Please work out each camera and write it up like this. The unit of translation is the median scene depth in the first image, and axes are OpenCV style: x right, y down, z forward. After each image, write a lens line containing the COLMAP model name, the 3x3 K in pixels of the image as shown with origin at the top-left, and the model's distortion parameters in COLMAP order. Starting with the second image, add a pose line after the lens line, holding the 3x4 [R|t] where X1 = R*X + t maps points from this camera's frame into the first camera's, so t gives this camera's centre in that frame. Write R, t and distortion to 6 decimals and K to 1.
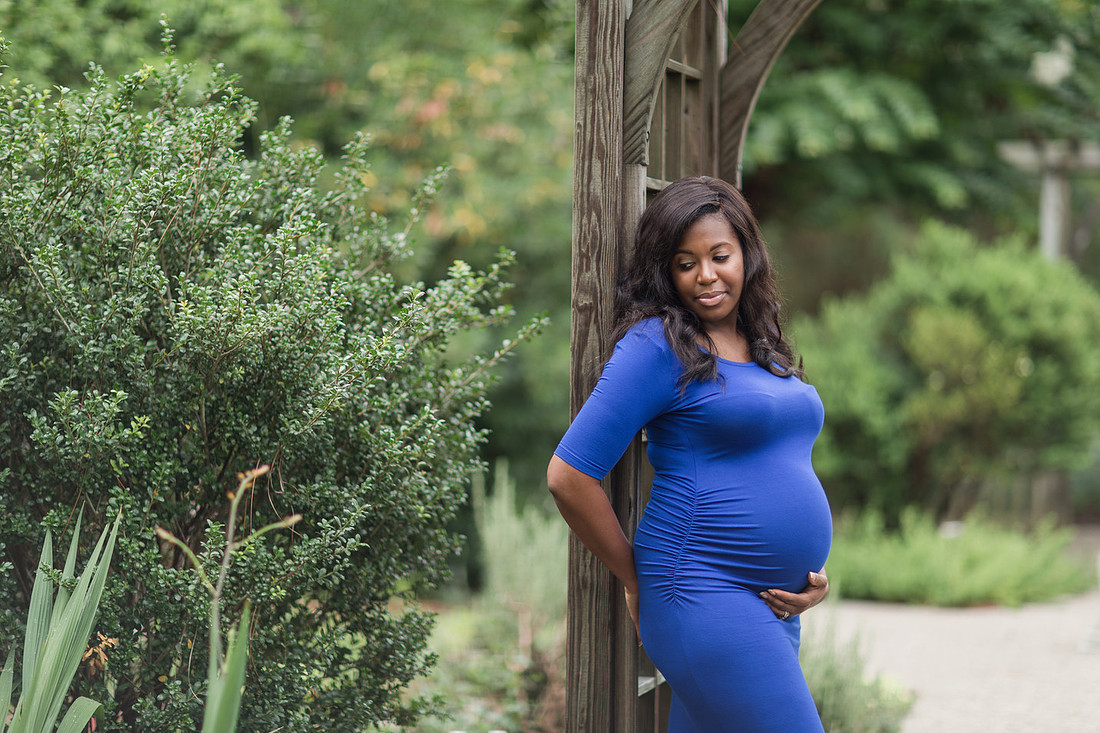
lens RADIAL K [[2403.8, 0, 543.3], [0, 2403.8, 354.3], [0, 0, 1]] dist [-0.054624, 0.000000]
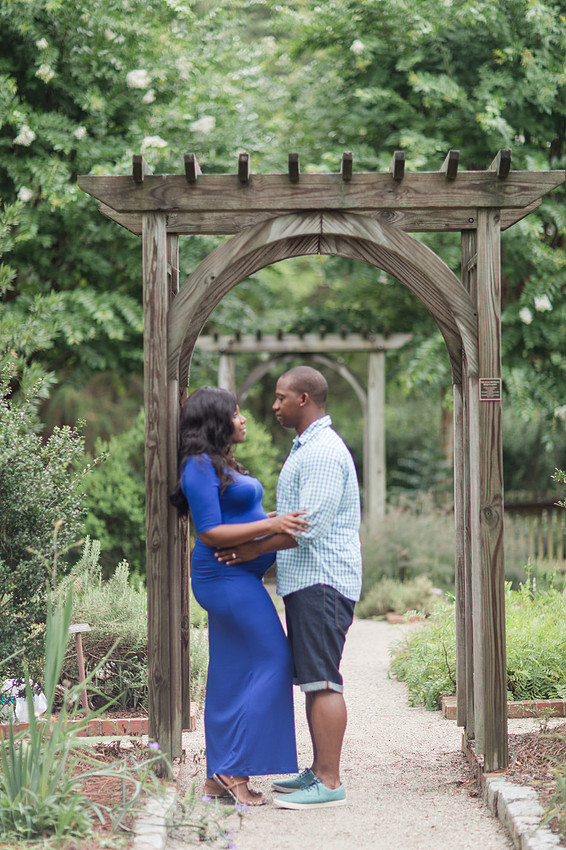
lens RADIAL K [[1857.5, 0, 279.3], [0, 1857.5, 428.5], [0, 0, 1]] dist [-0.054624, 0.000000]
pose [[0.956643, -0.028881, 0.289826, -0.353671], [0.036963, 0.999064, -0.022450, 0.005408], [-0.288907, 0.032189, 0.956816, -0.615998]]
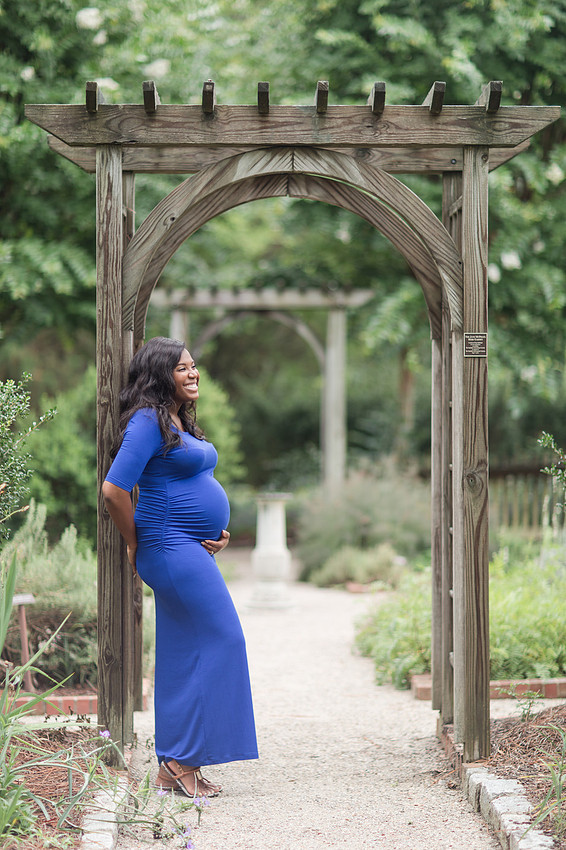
lens RADIAL K [[1933.3, 0, 280.1], [0, 1933.3, 423.5], [0, 0, 1]] dist [-0.054145, 0.000000]
pose [[0.949447, -0.024686, 0.312956, -0.339049], [0.027207, 0.999623, -0.003693, 0.006030], [-0.312747, 0.012021, 0.949760, -0.534208]]
